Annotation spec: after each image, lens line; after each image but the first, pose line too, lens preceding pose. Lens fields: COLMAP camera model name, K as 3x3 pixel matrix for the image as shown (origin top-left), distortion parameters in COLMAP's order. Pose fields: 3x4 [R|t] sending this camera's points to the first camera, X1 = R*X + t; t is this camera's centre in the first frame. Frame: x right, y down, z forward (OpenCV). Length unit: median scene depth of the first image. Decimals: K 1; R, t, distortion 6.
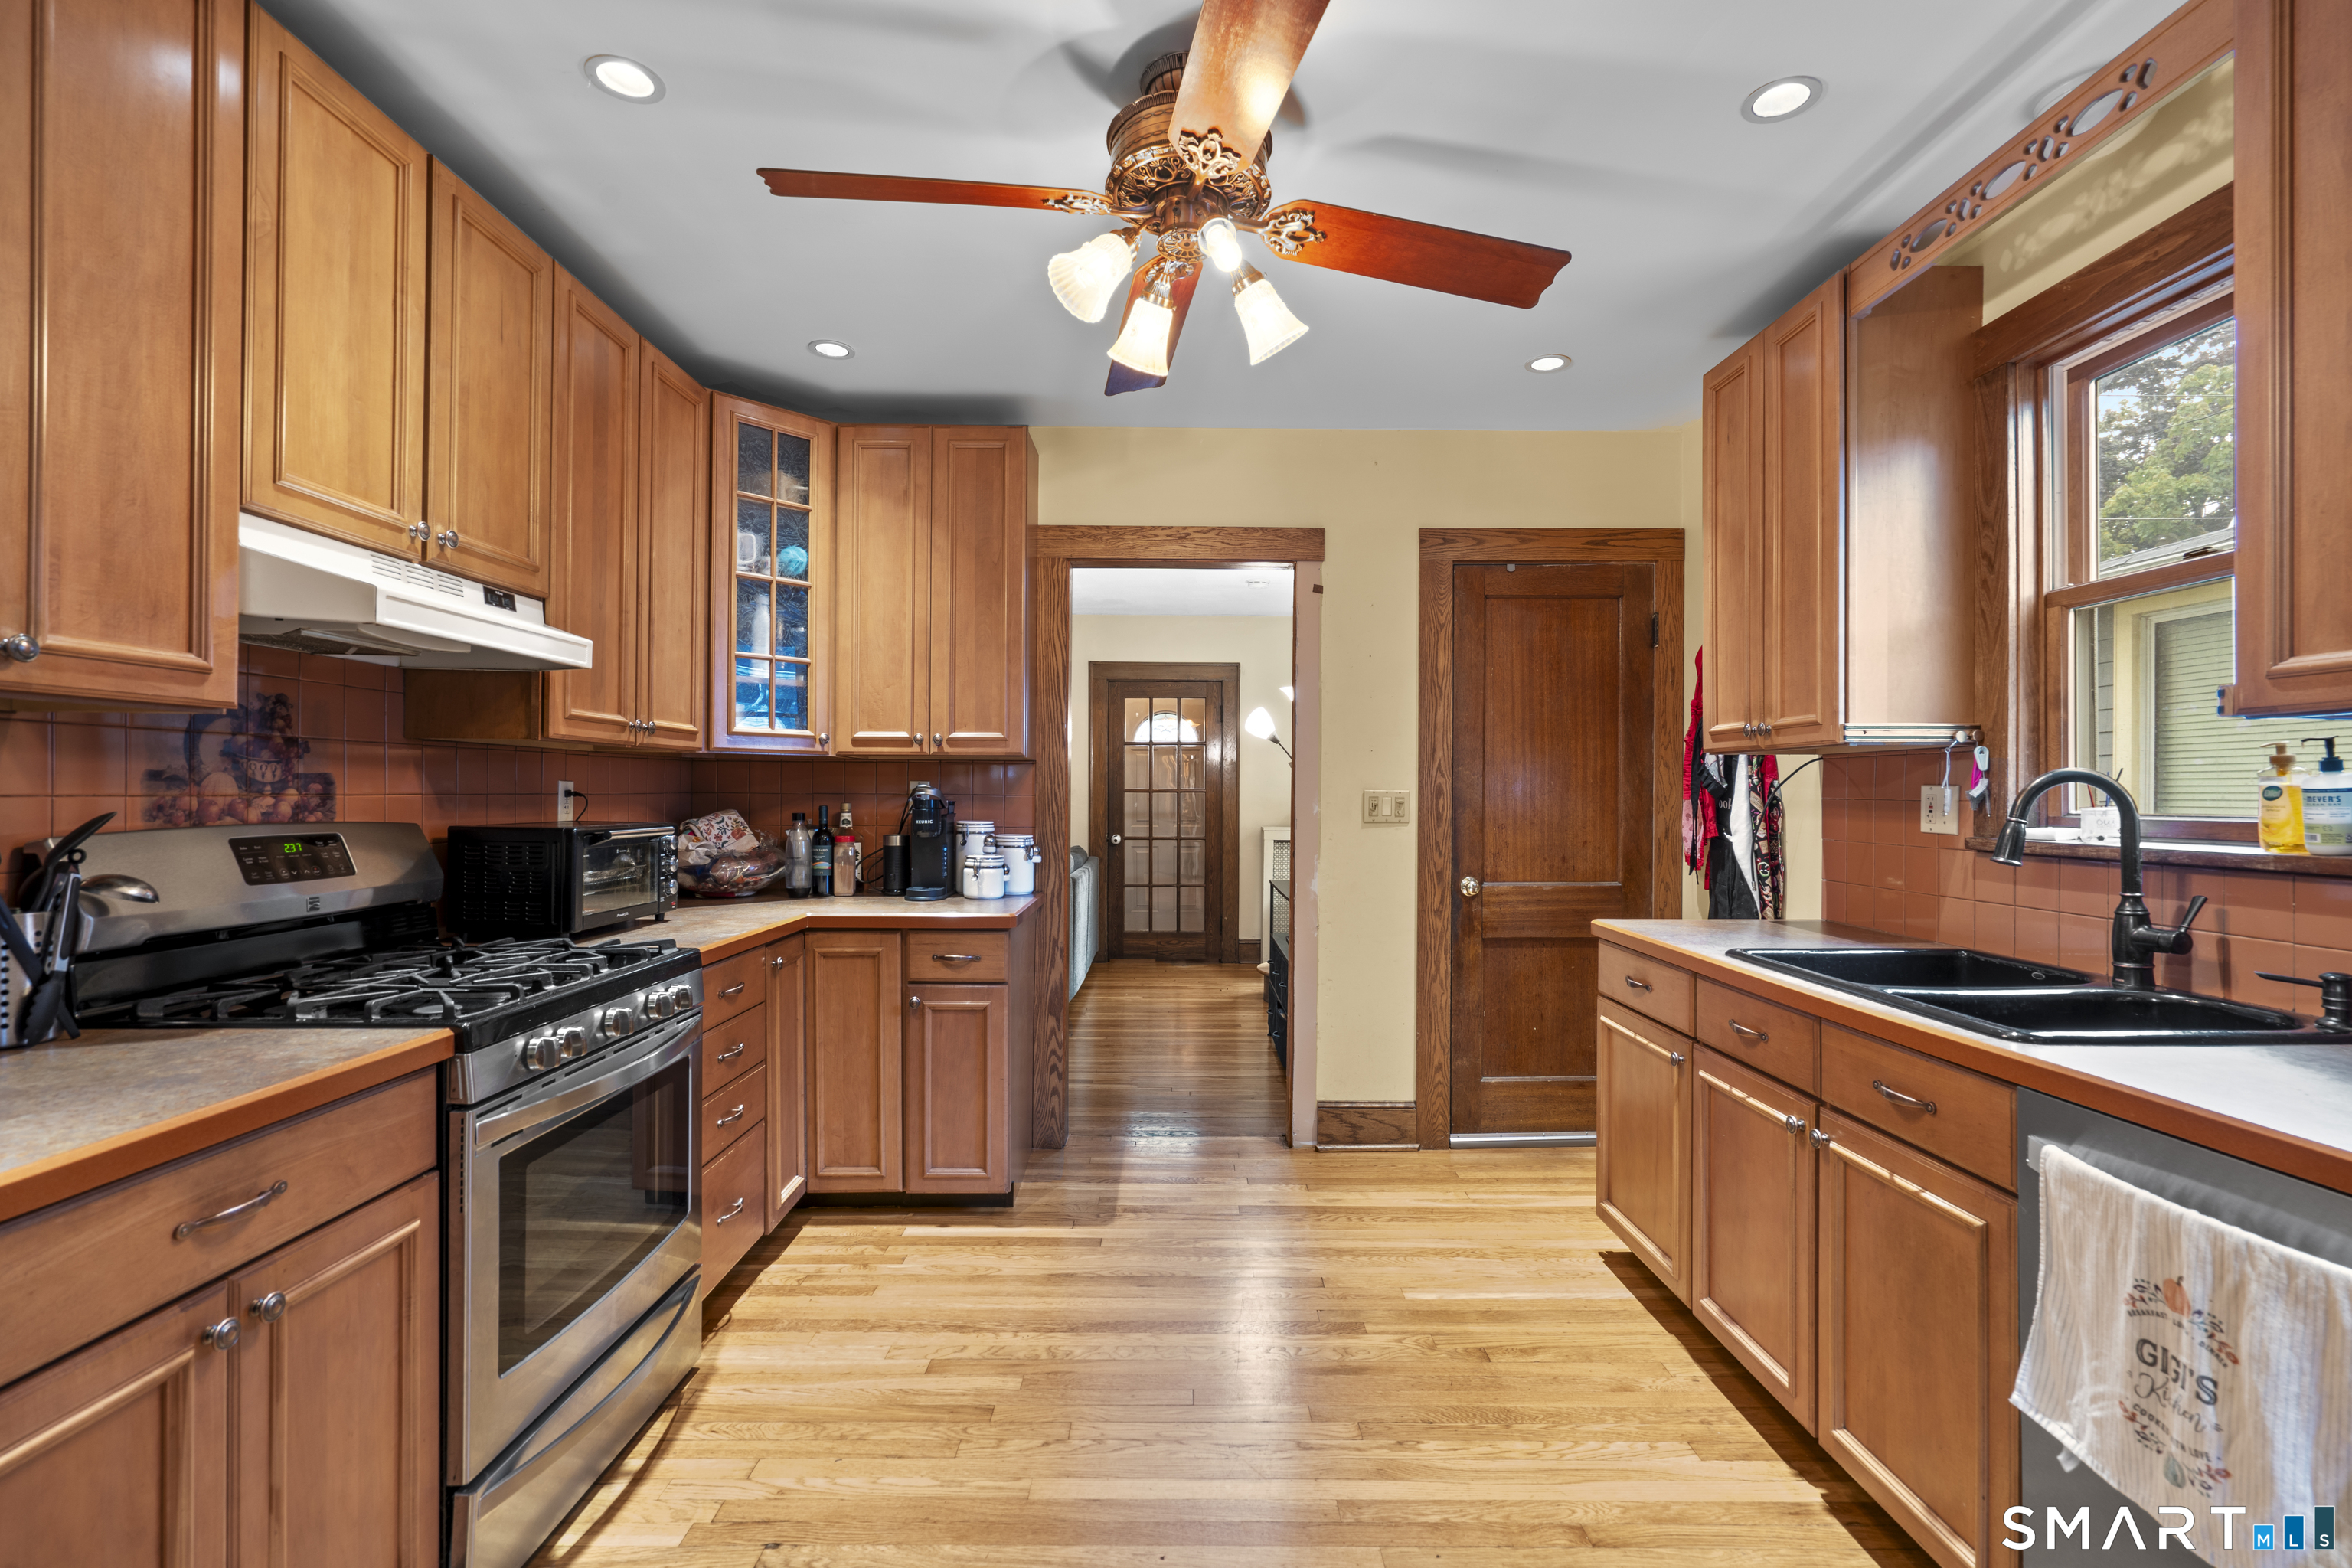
lens RADIAL K [[1057.7, 0, 1175.5], [0, 1057.7, 787.7], [0, 0, 1]] dist [-0.005636, 0.001764]
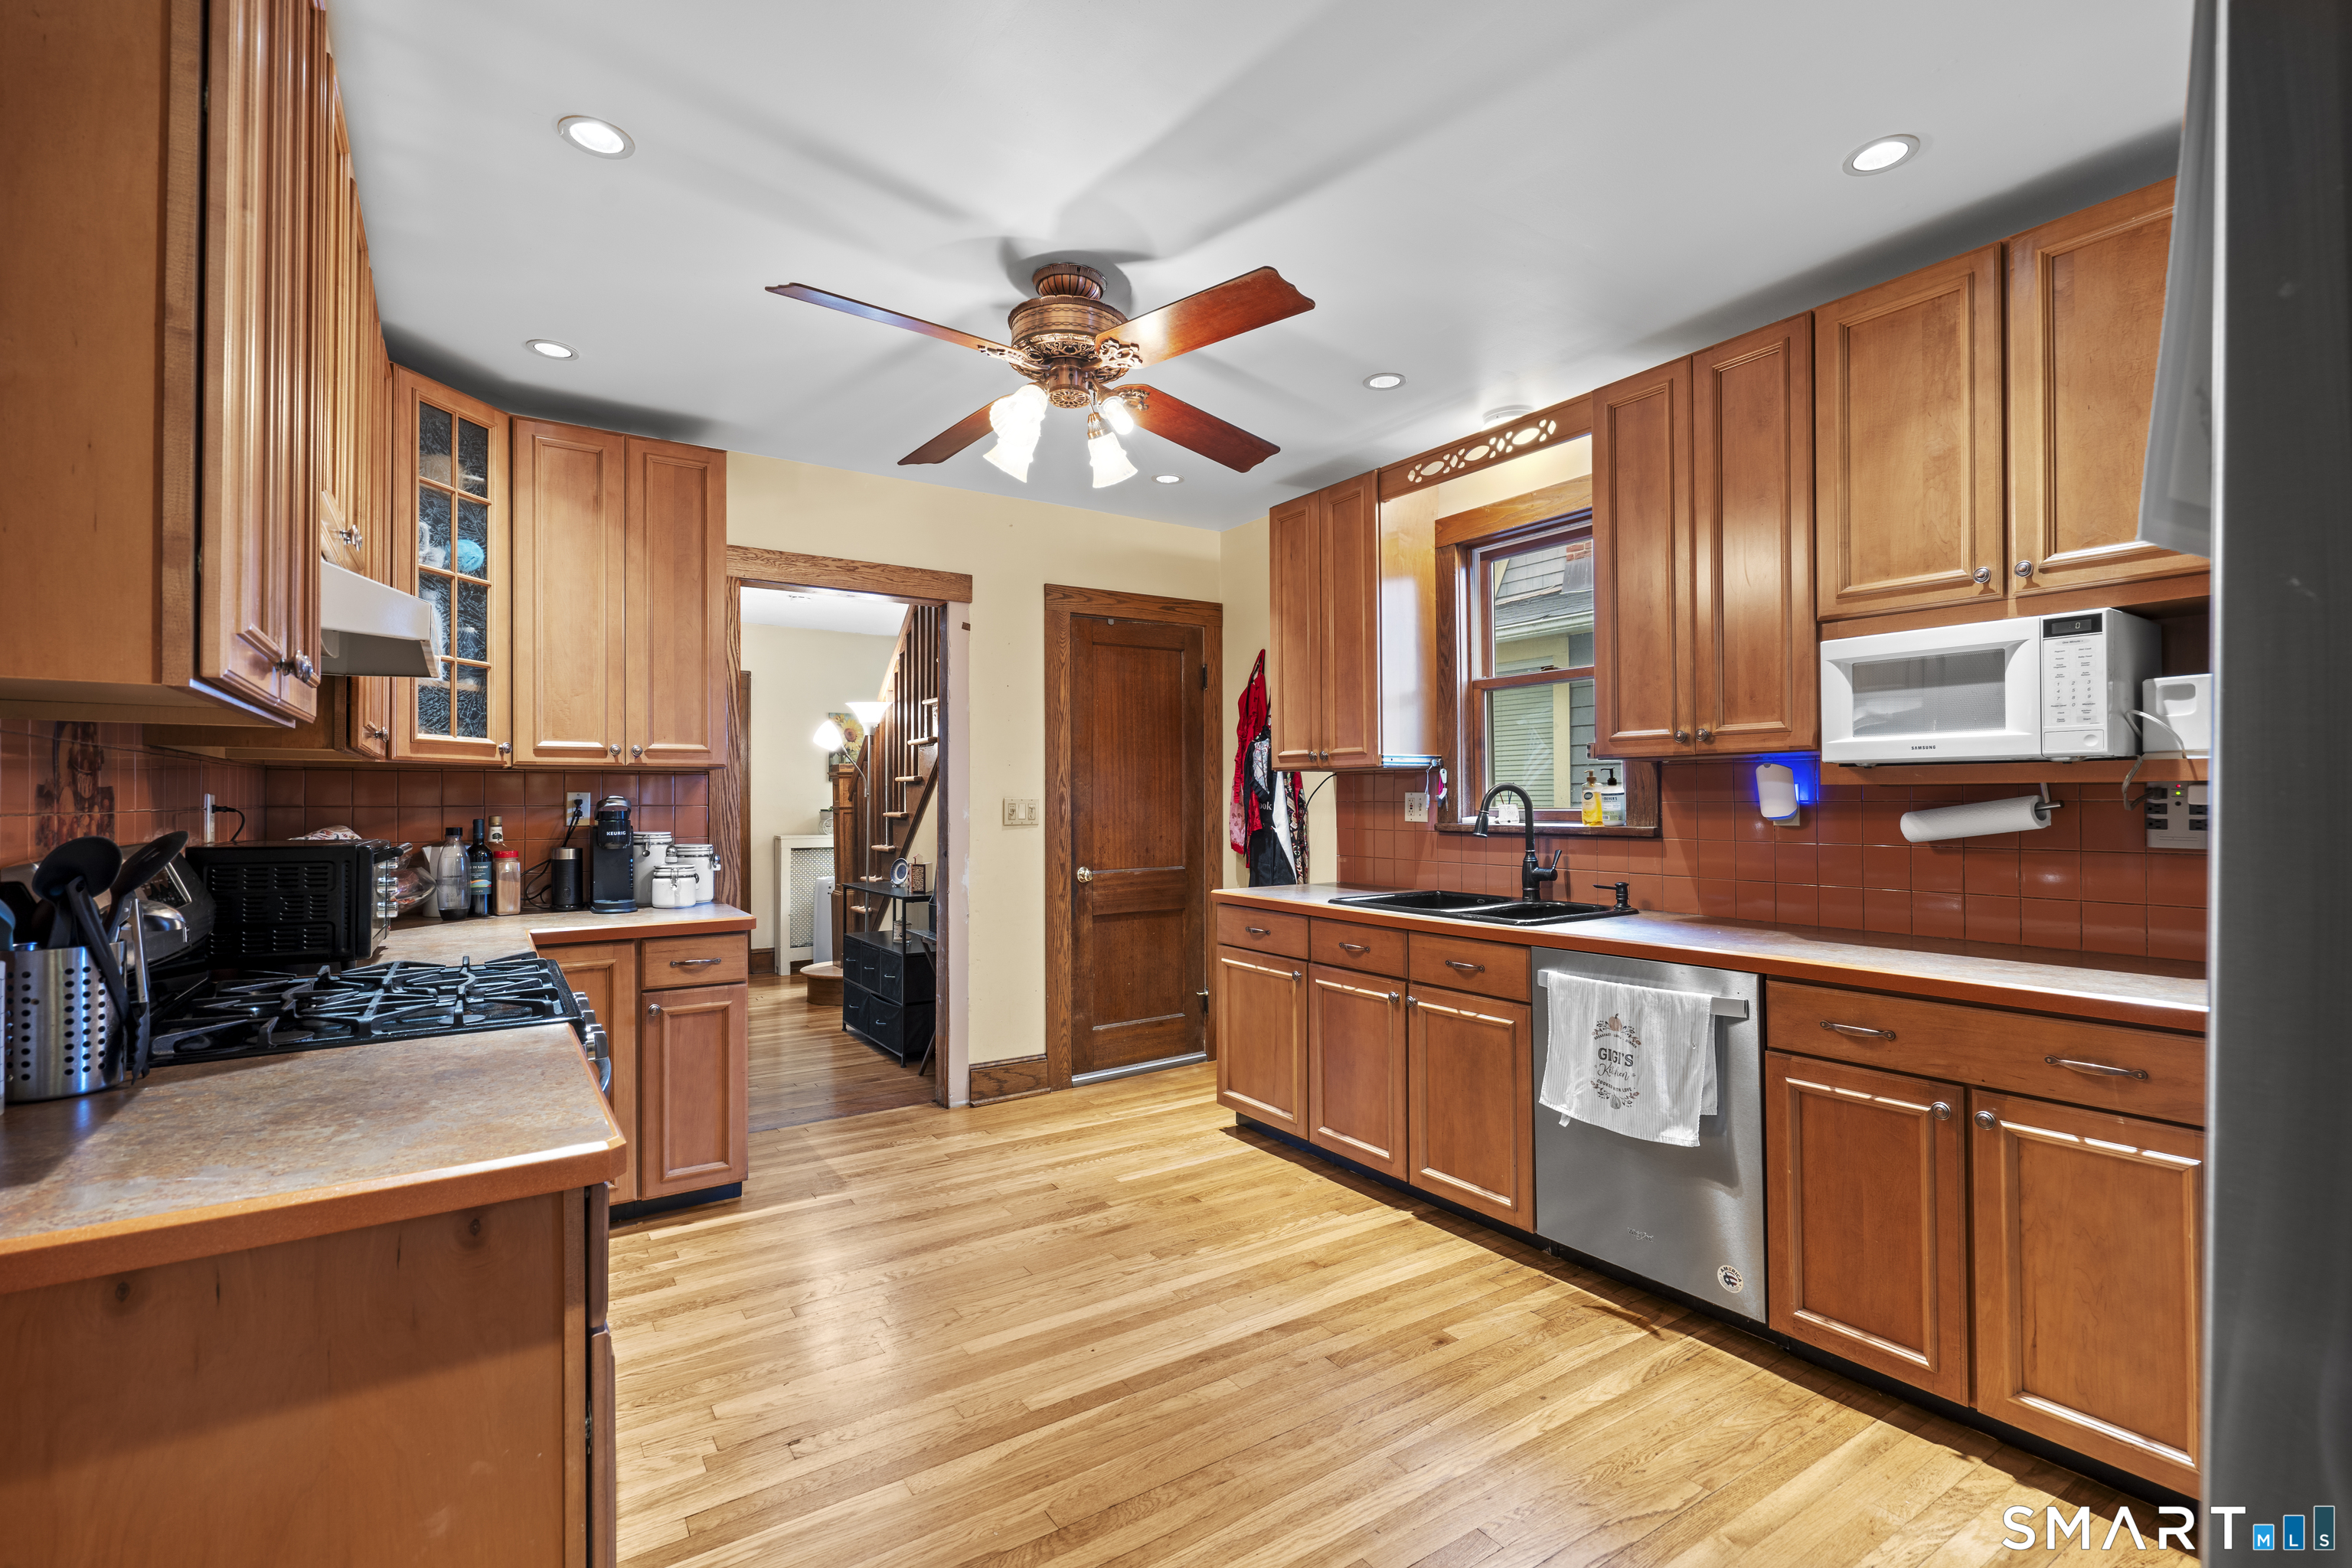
lens RADIAL K [[1057.7, 0, 1187.0], [0, 1057.7, 785.7], [0, 0, 1]] dist [-0.005636, 0.001764]
pose [[0.834060, -0.001405, 0.551672, -0.375347], [0.006000, 0.999961, -0.006525, -0.003049], [-0.551641, 0.008752, 0.834036, -0.132023]]
